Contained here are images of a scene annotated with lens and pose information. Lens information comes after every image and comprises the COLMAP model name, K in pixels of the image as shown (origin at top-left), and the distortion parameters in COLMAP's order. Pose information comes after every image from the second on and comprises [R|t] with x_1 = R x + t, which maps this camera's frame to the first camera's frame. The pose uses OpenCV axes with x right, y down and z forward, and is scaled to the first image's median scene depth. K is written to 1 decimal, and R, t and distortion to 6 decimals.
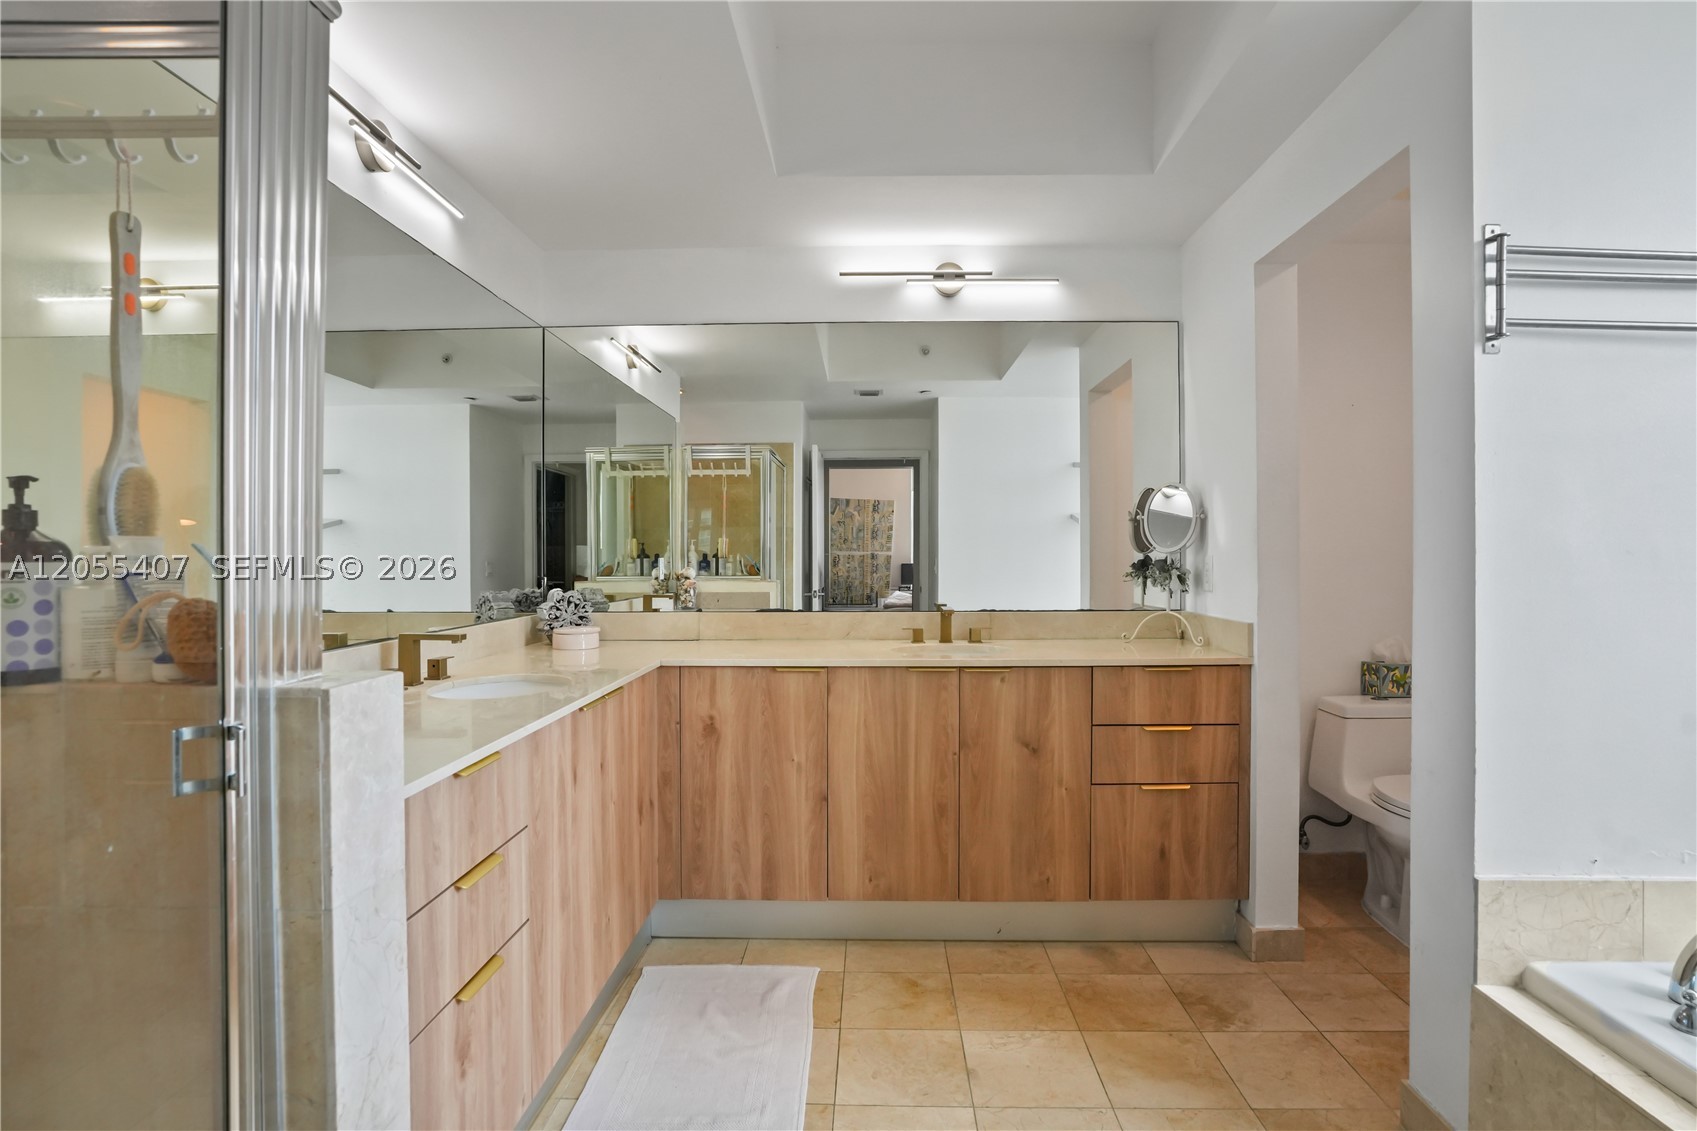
lens RADIAL K [[869.0, 0, 859.2], [0, 869.0, 558.8], [0, 0, 1]] dist [-0.065116, 0.032783]
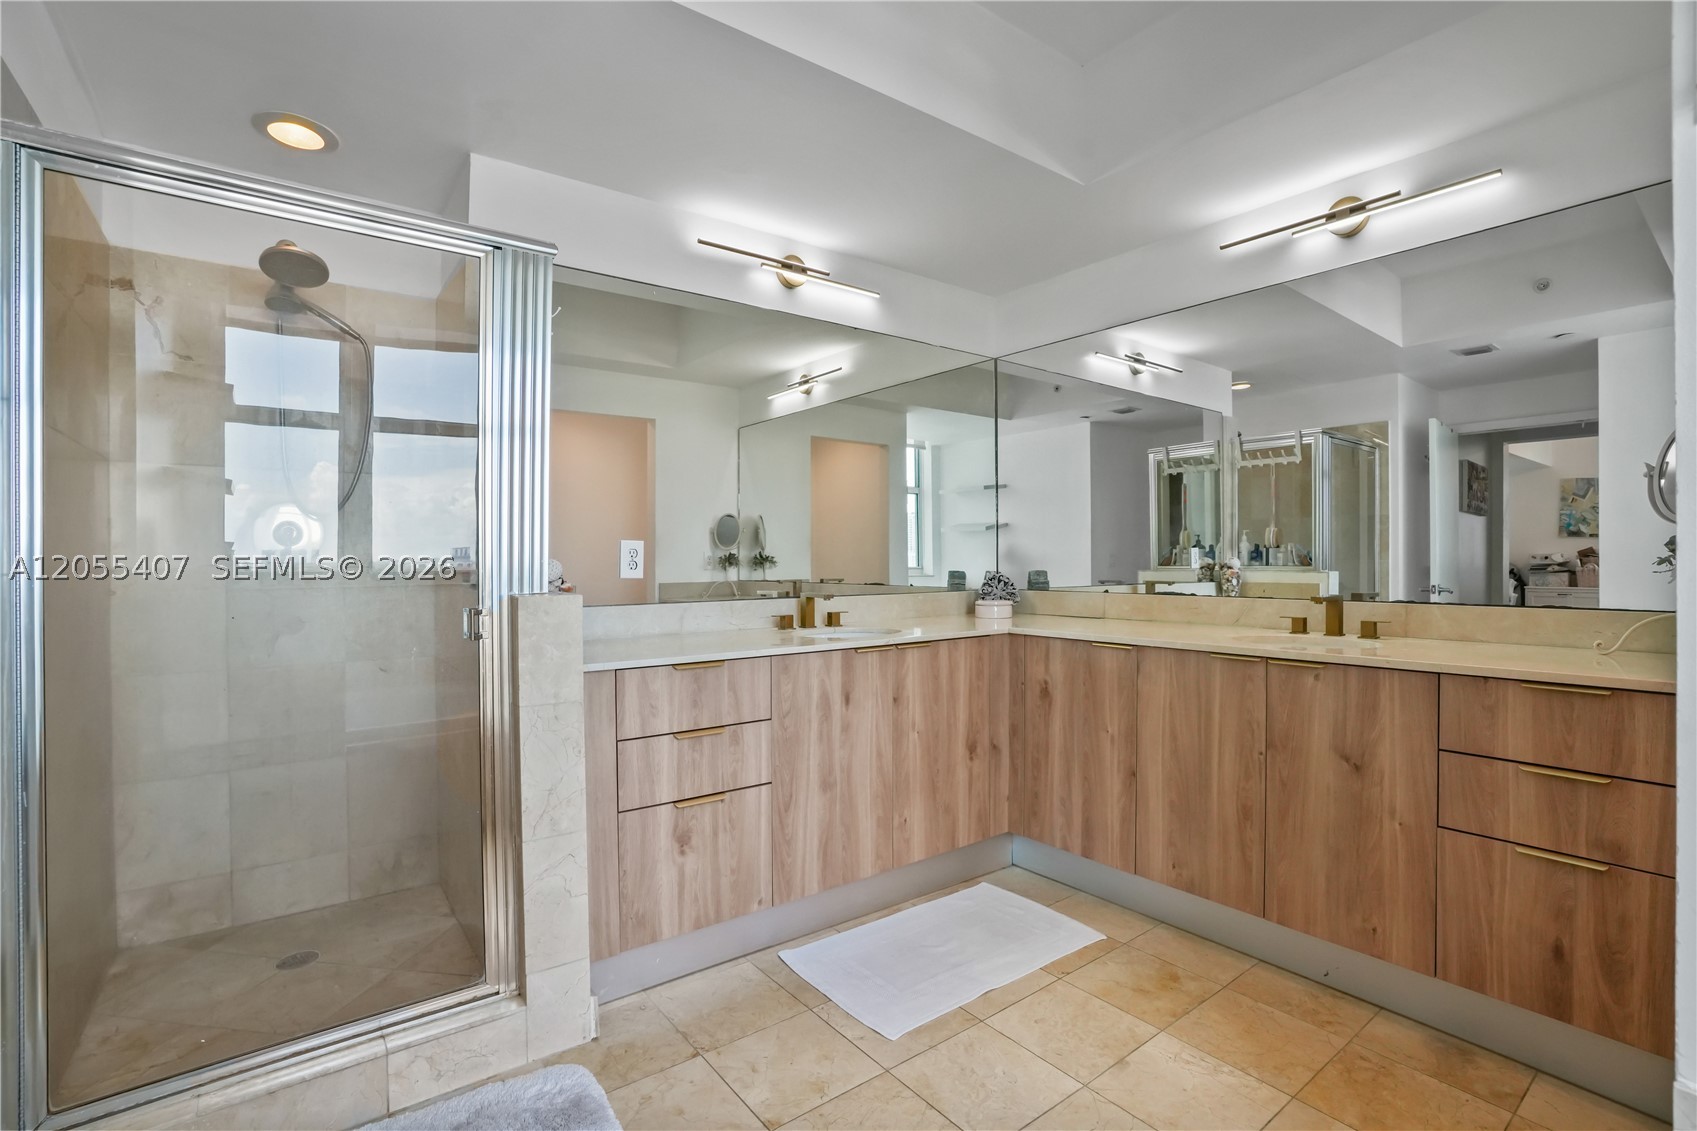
lens RADIAL K [[788.7, 0, 858.7], [0, 788.7, 561.4], [0, 0, 1]] dist [-0.068452, 0.027094]
pose [[0.628001, 0.003561, -0.778205, 0.472036], [-0.000543, 0.999991, 0.004138, 0.021988], [0.778213, -0.002177, 0.627997, 0.168649]]
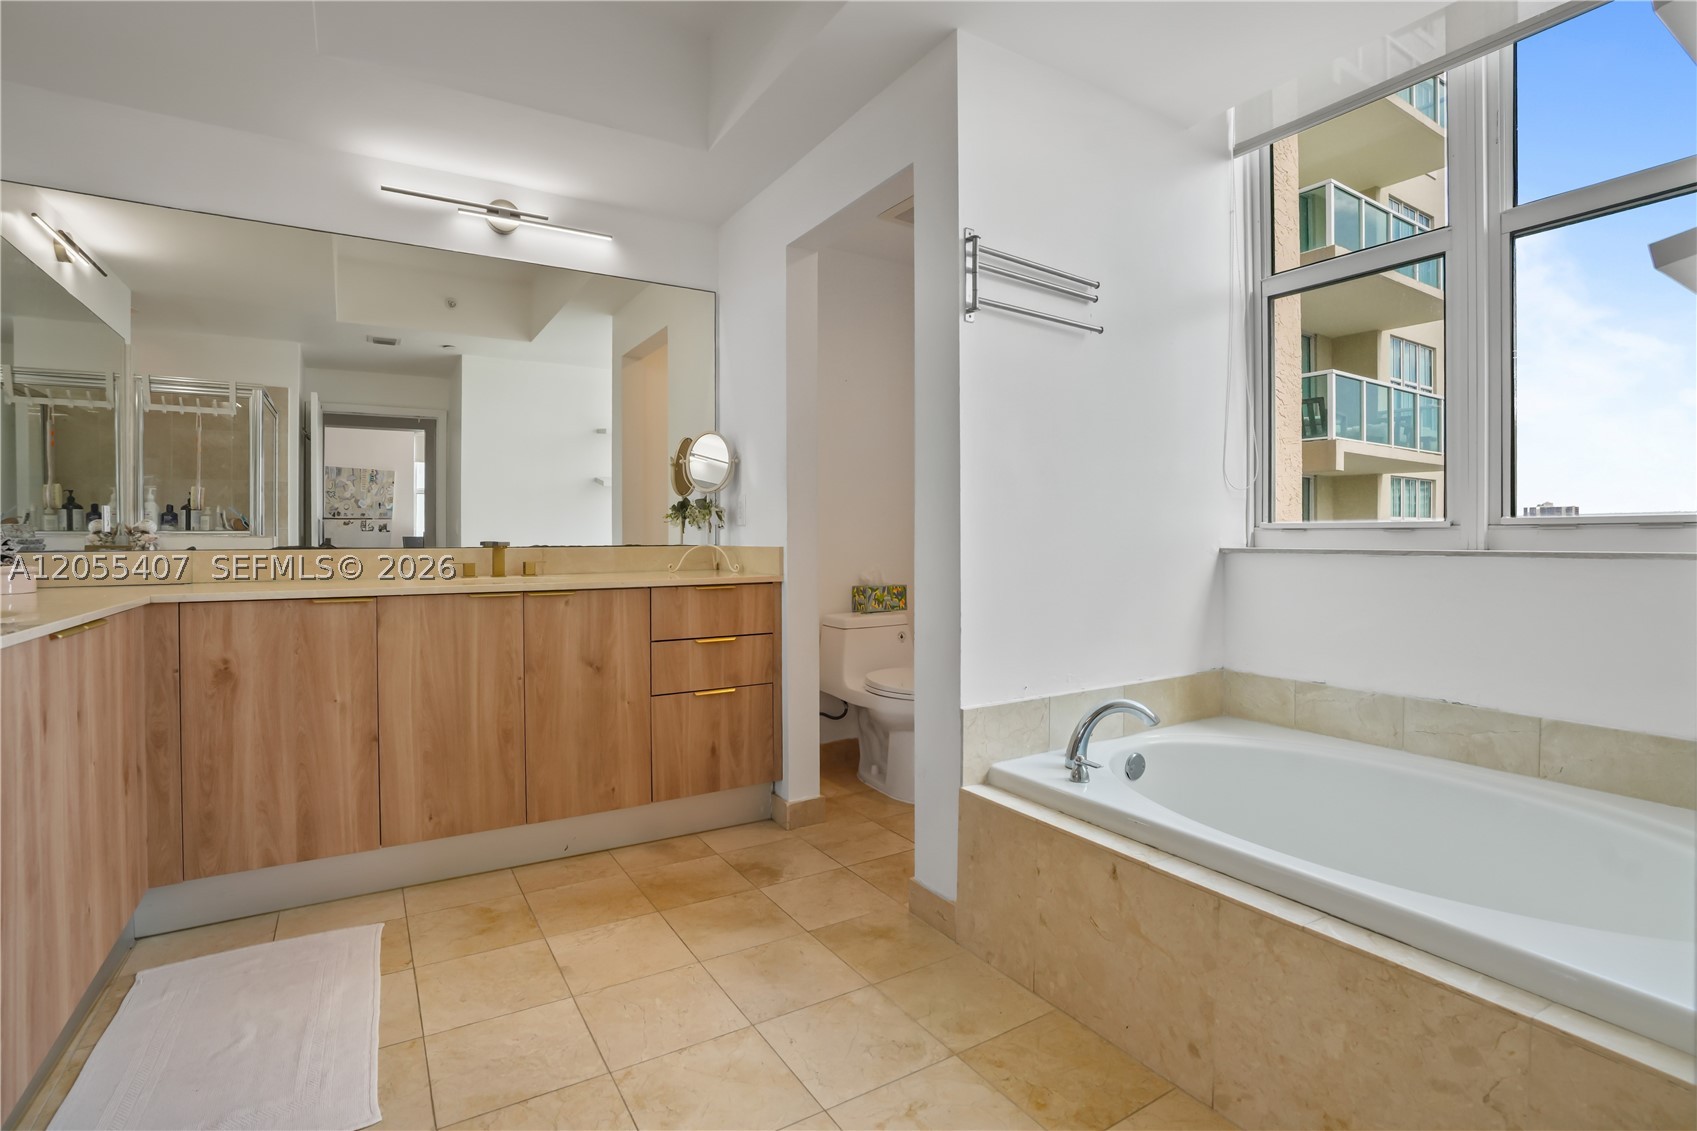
lens RADIAL K [[802.8, 0, 849.1], [0, 802.8, 546.8], [0, 0, 1]] dist [-0.069273, 0.026032]
pose [[0.837518, -0.005760, 0.546379, -0.071776], [0.002952, 0.999978, 0.006017, 0.067018], [-0.546401, -0.003426, 0.837517, 0.015877]]
